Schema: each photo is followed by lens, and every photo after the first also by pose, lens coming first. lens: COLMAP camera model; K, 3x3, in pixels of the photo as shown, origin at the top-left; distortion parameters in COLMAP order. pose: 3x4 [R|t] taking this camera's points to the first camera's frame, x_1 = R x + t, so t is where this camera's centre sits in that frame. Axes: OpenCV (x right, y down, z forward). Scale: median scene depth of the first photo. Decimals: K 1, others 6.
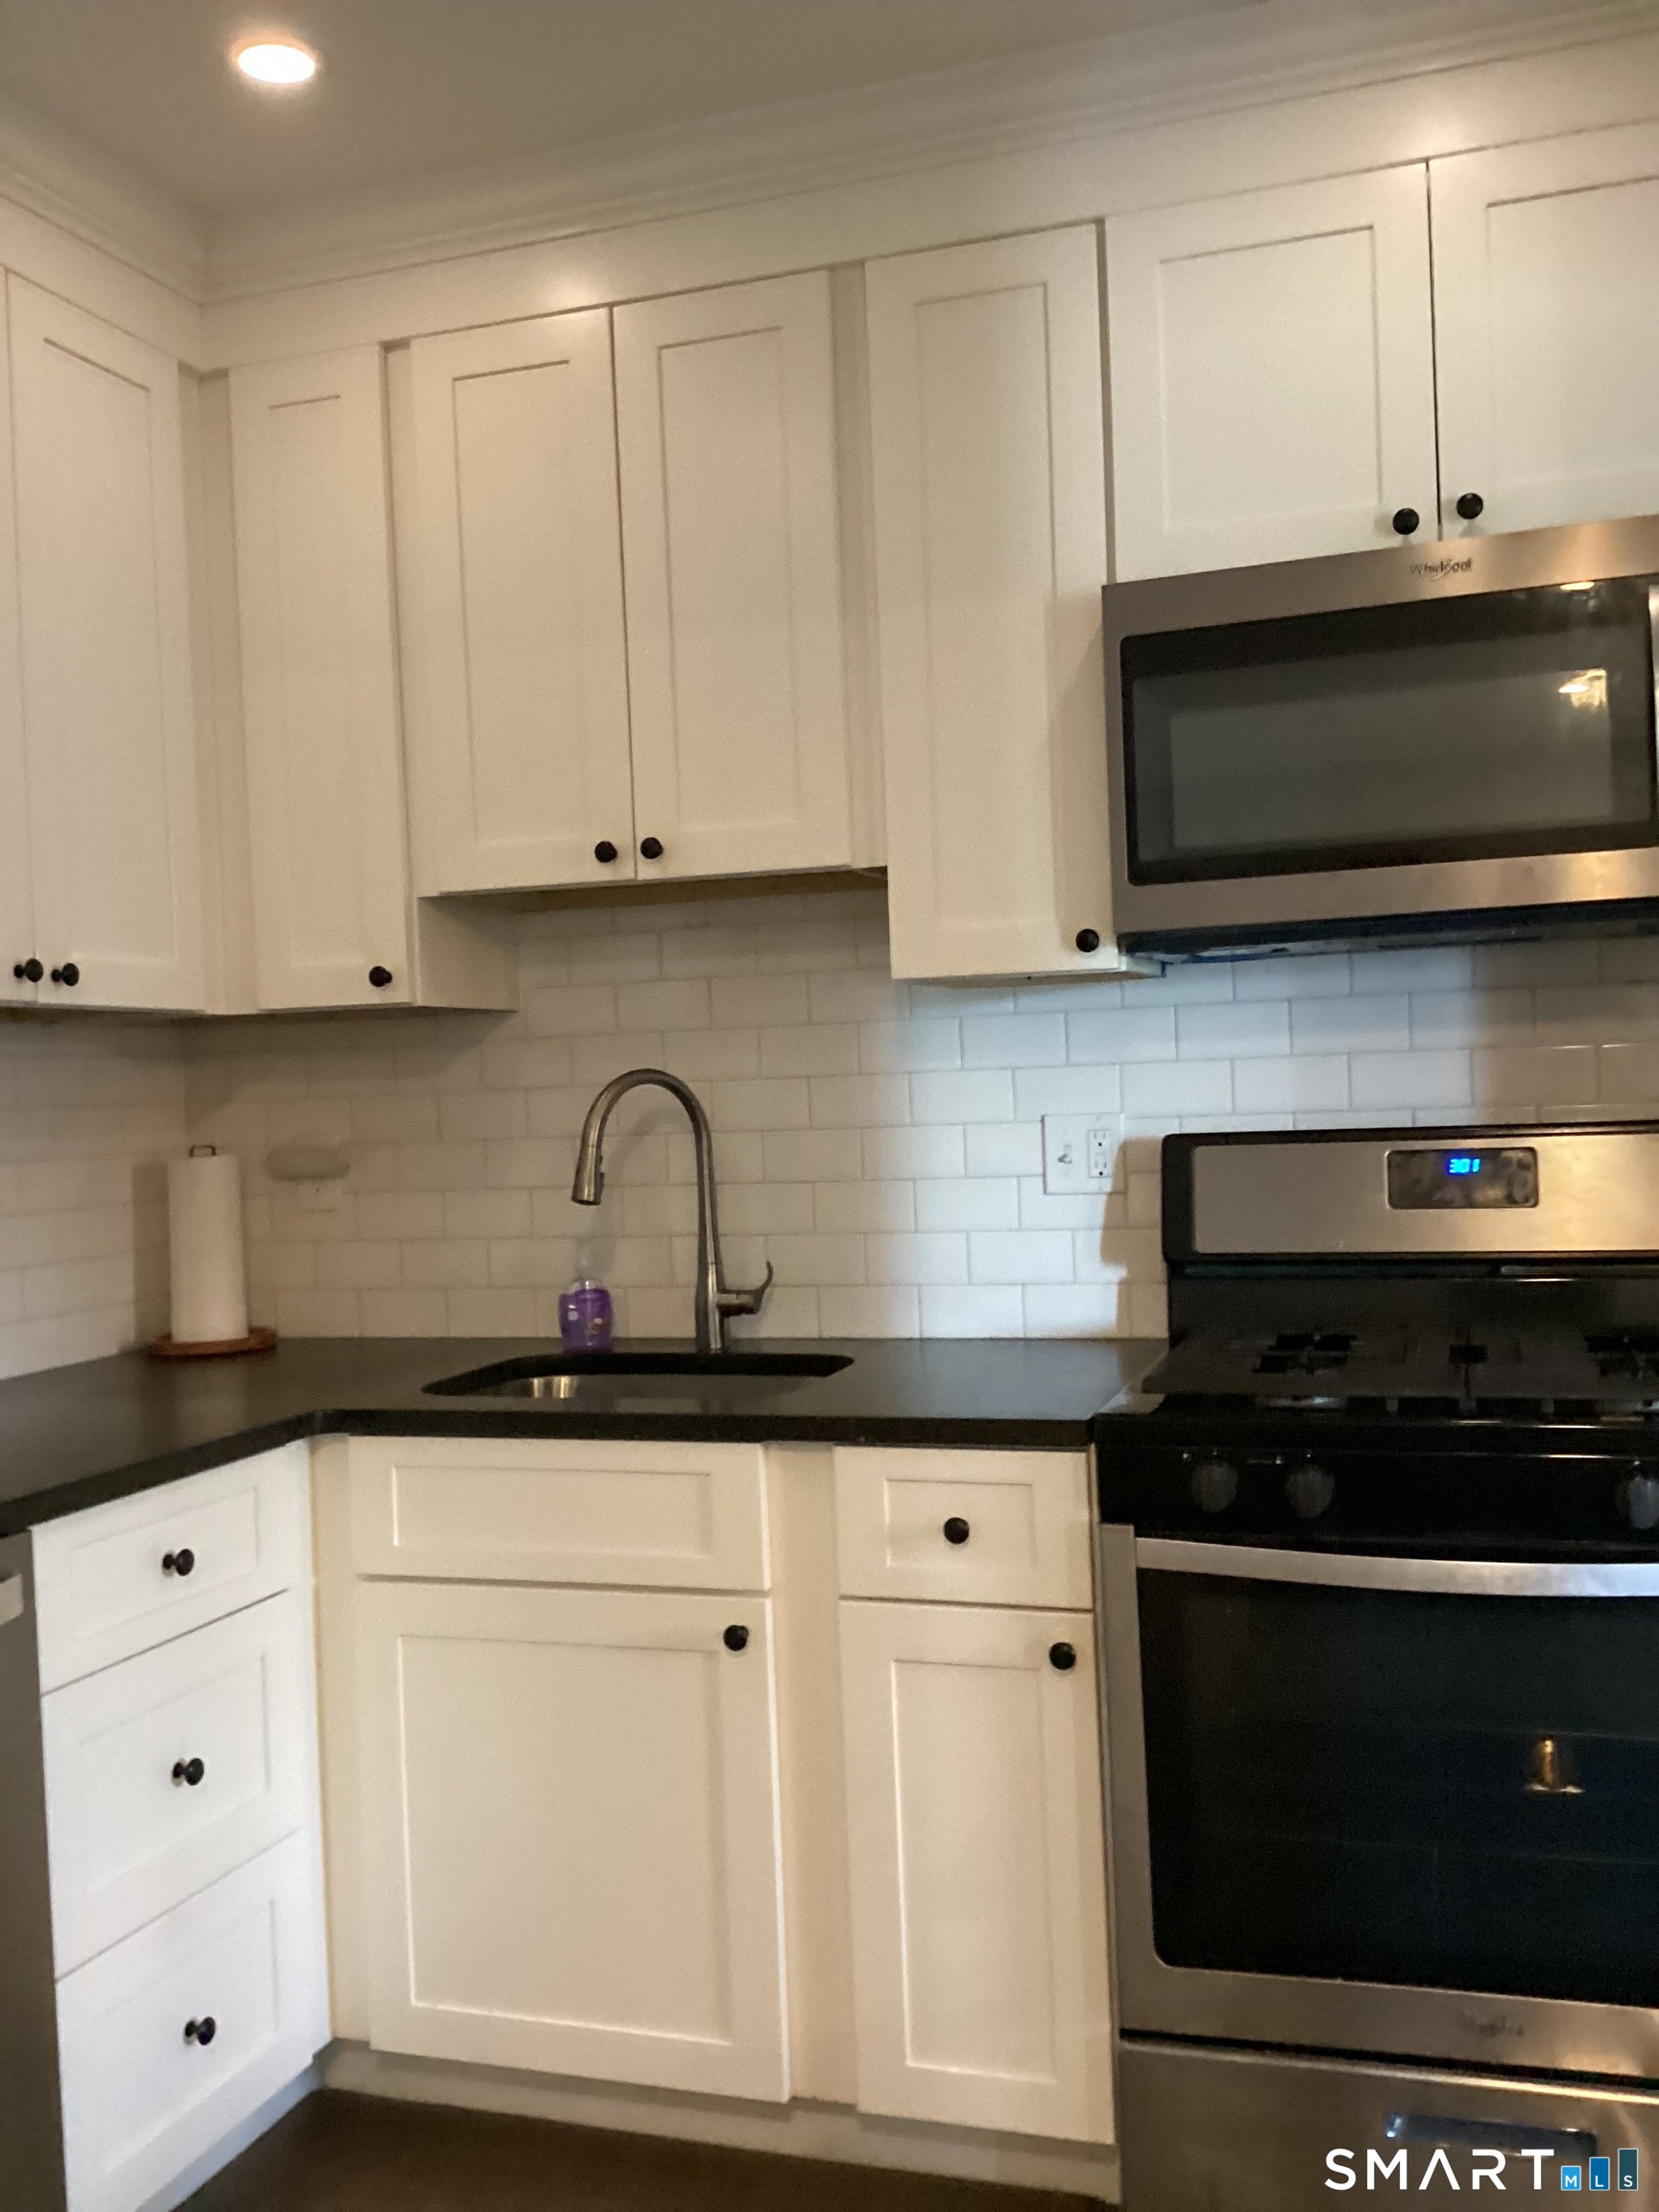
lens RADIAL K [[2010.2, 0, 829.5], [0, 2010.2, 1106.0], [0, 0, 1]] dist [0.105238, -0.214768]
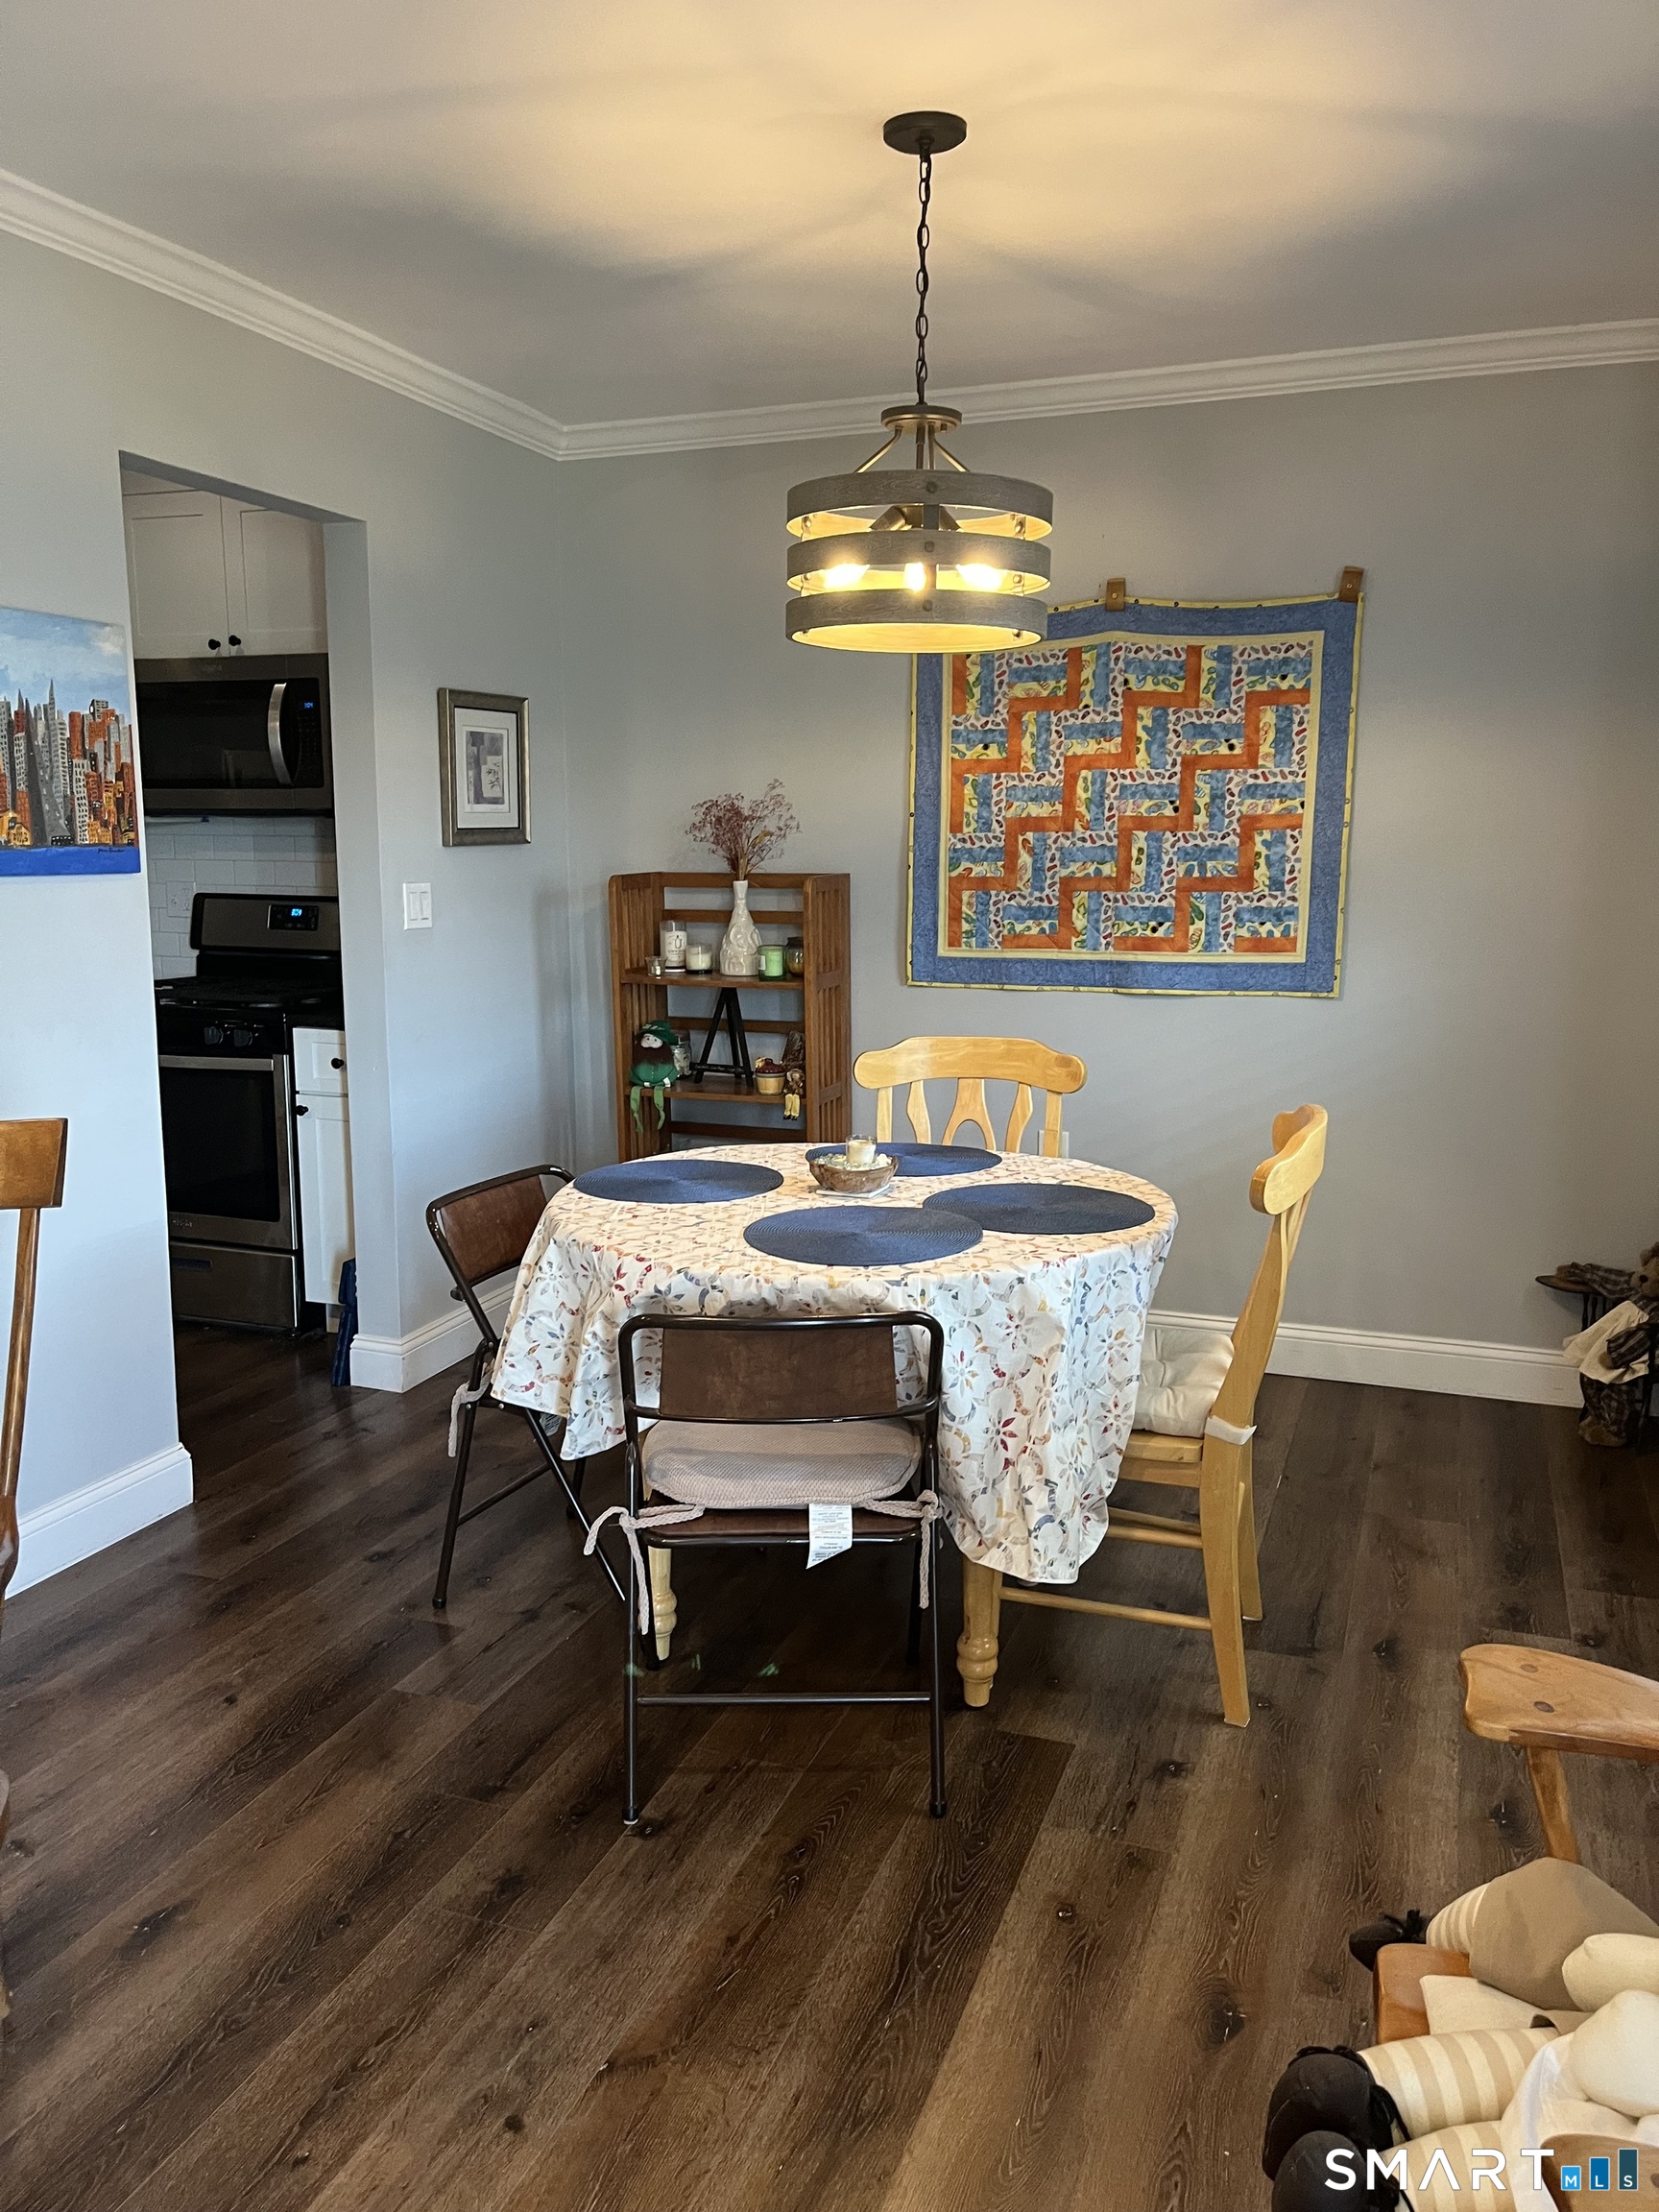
lens RADIAL K [[1652.7, 0, 783.7], [0, 1652.7, 1126.1], [0, 0, 1]] dist [0.107362, -0.298036]
pose [[0.997766, 0.053287, -0.040304, 0.950235], [-0.045794, 0.984686, 0.168215, -0.076334], [0.048651, -0.165994, 0.984926, -0.913074]]
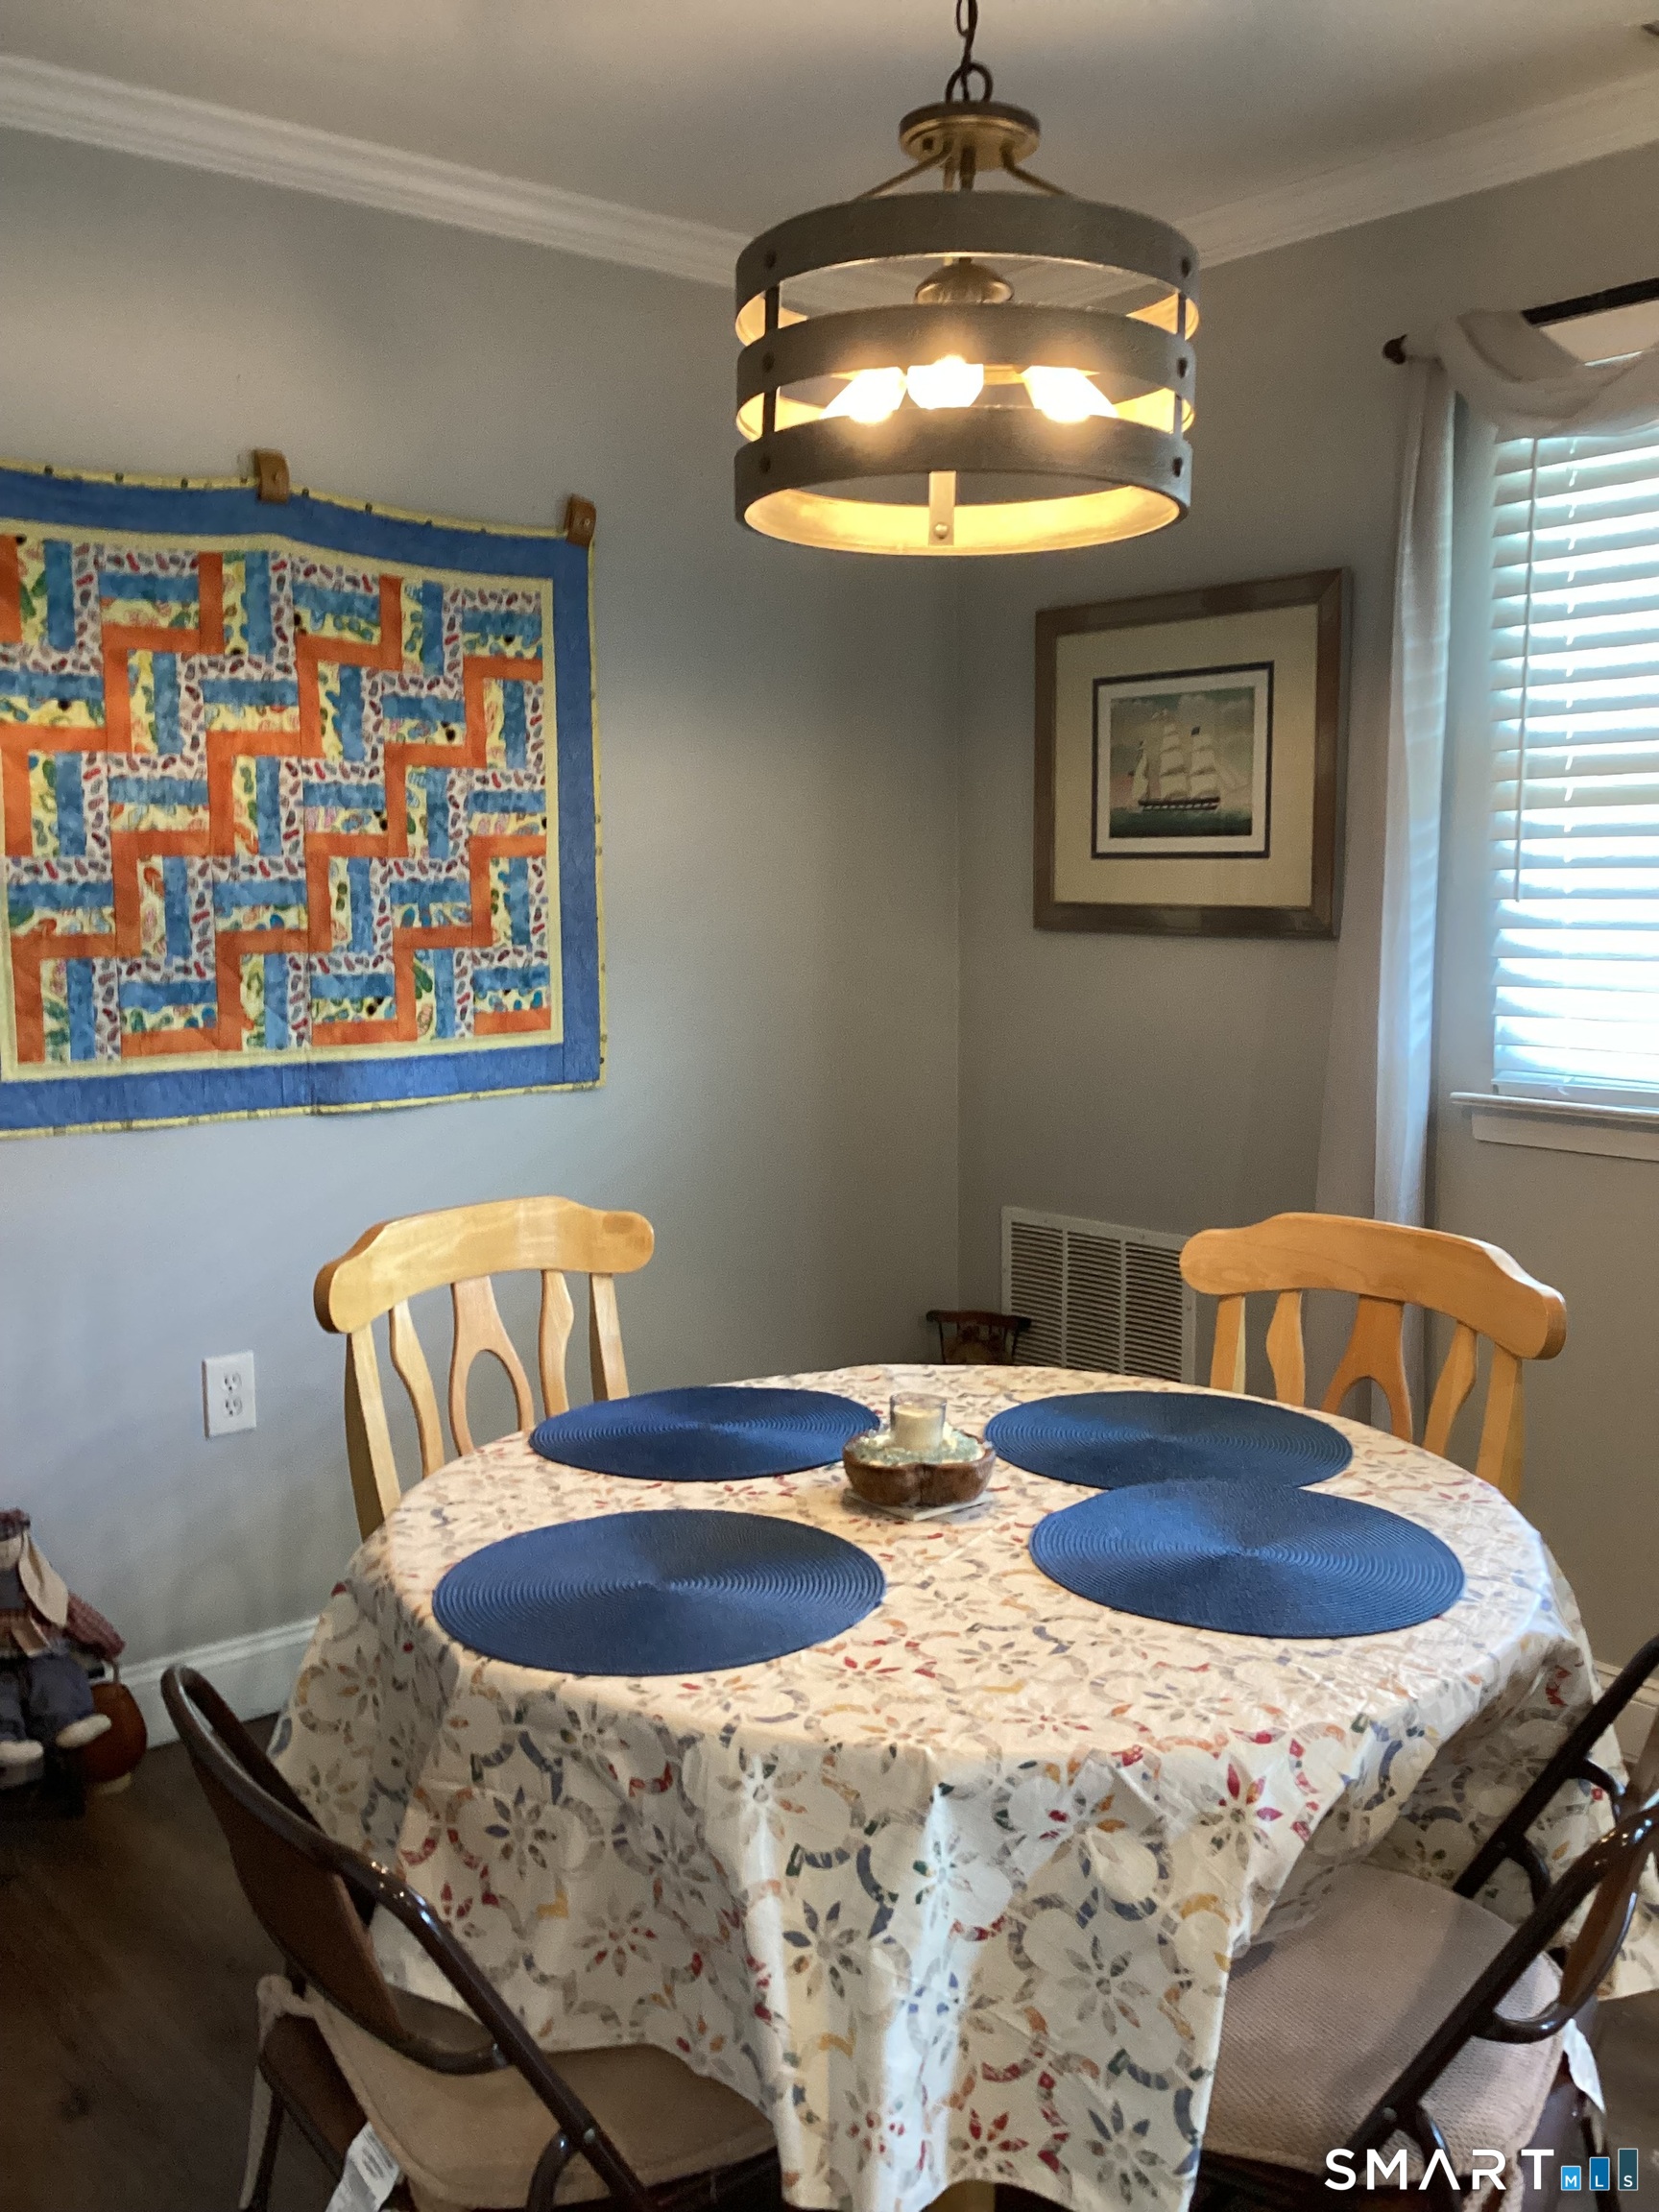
lens RADIAL K [[1997.9, 0, 824.2], [0, 1997.9, 1103.7], [0, 0, 1]] dist [0.203464, -0.489111]
pose [[0.535785, -0.053600, 0.842651, 0.335158], [-0.015237, 0.997207, 0.073119, -0.047560], [-0.844217, -0.052015, 0.533472, -0.200938]]
